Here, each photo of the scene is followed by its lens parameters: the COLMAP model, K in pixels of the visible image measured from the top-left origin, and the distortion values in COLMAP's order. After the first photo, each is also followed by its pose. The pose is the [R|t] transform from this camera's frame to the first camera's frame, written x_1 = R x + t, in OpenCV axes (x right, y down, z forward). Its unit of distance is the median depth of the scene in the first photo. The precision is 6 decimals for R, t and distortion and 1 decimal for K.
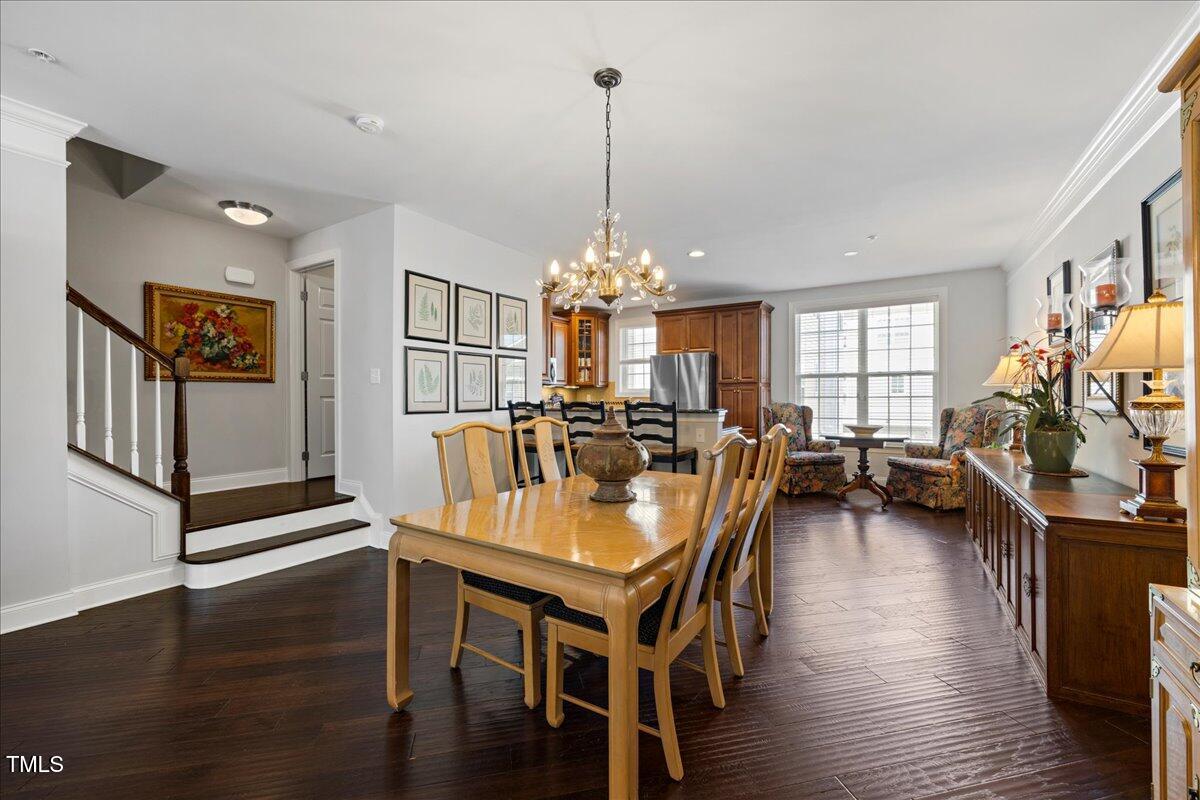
lens RADIAL K [[471.6, 0, 610.7], [0, 471.6, 397.2], [0, 0, 1]] dist [-0.004127, 0.000191]
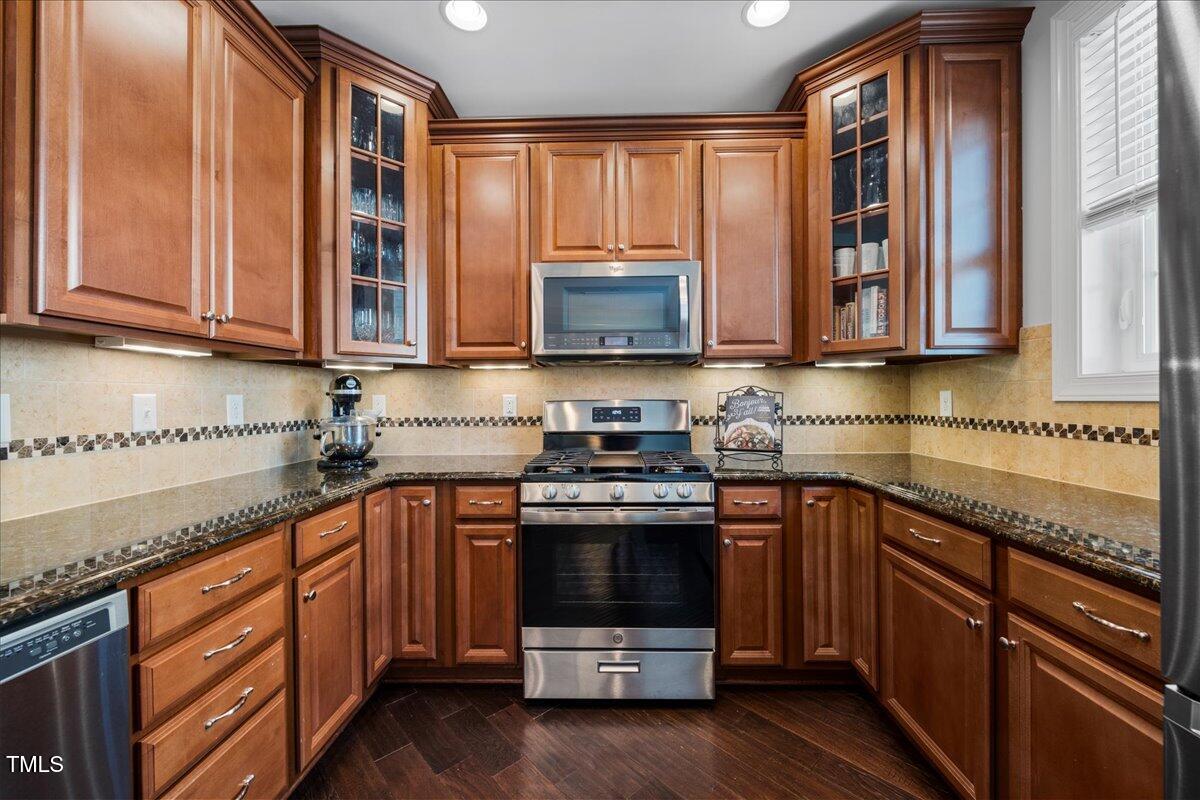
lens RADIAL K [[471.6, 0, 602.7], [0, 471.6, 397.3], [0, 0, 1]] dist [-0.004127, 0.000191]
pose [[0.497652, -0.002420, -0.867373, 0.117387], [0.002688, 0.999996, -0.001247, -0.002367], [0.867373, -0.001711, 0.497657, 0.967337]]
